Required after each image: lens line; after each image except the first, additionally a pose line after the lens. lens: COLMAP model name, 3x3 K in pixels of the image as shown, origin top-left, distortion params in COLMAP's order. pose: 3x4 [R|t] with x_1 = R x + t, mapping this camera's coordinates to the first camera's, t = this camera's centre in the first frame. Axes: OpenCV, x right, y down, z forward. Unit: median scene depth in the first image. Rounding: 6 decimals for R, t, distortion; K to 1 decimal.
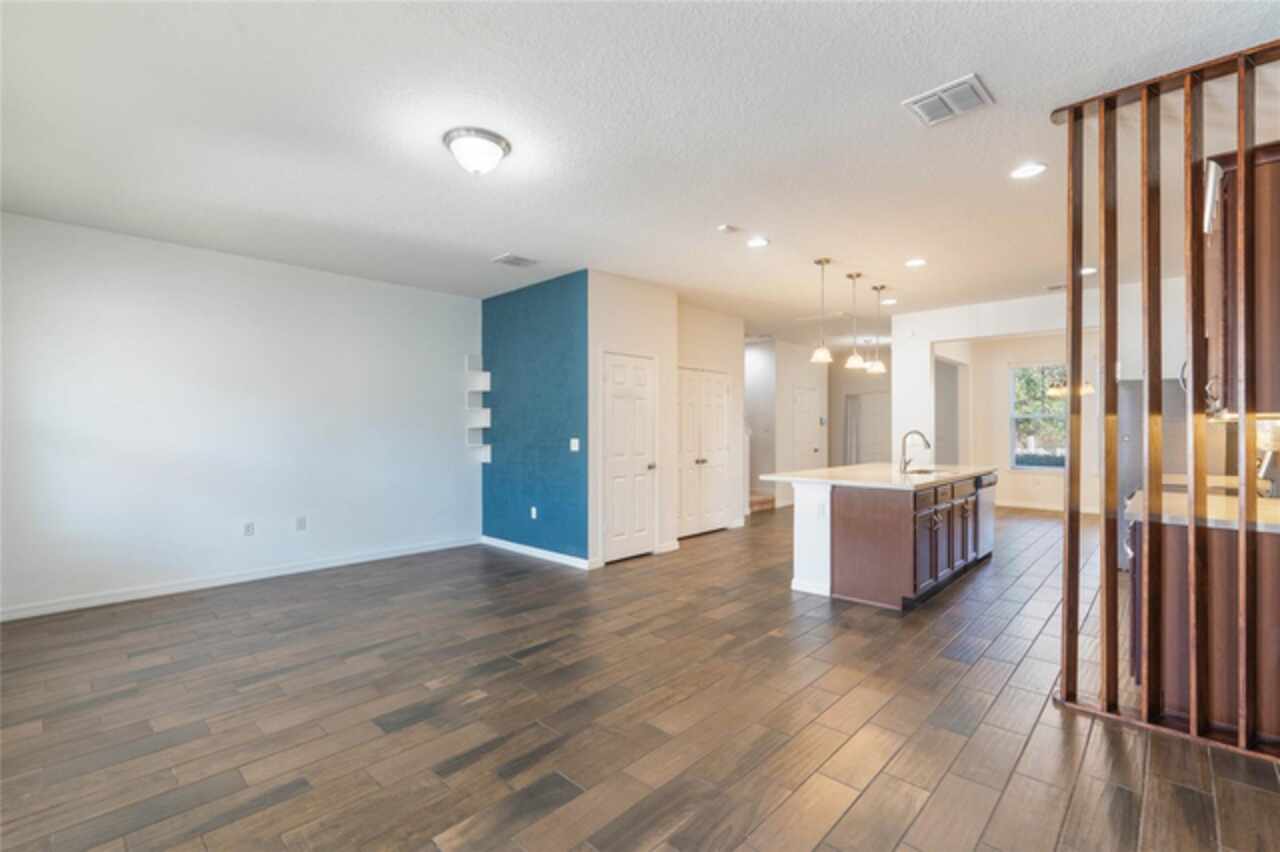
lens RADIAL K [[585.6, 0, 640.7], [0, 585.6, 430.2], [0, 0, 1]] dist [0.029735, -0.000302]
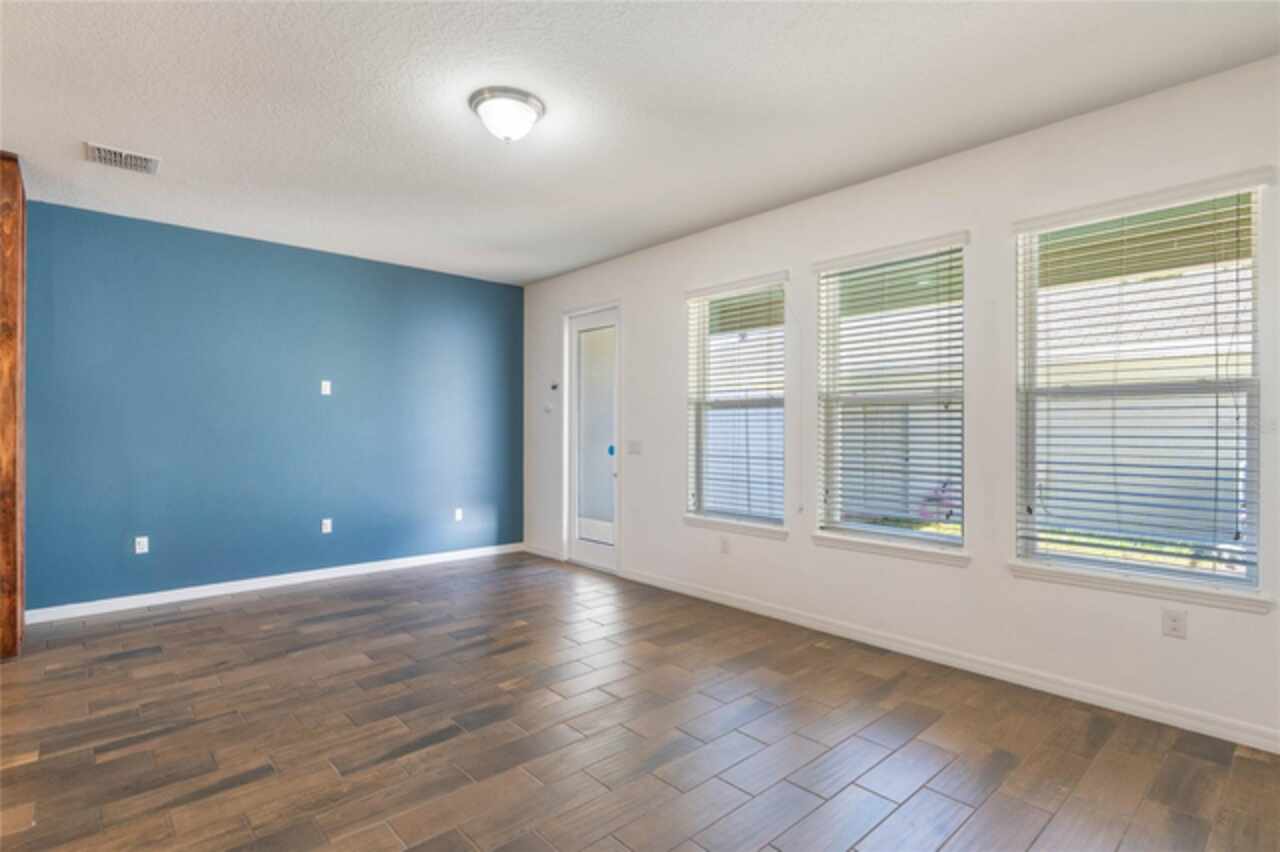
lens RADIAL K [[646.2, 0, 640.3], [0, 646.2, 427.5], [0, 0, 1]] dist [0.003022, 0.000521]
pose [[-0.997754, 0.003880, 0.066867, -0.469407], [0.003328, 0.999960, -0.008357, 0.012940], [-0.066896, -0.008116, -0.997727, 1.692244]]
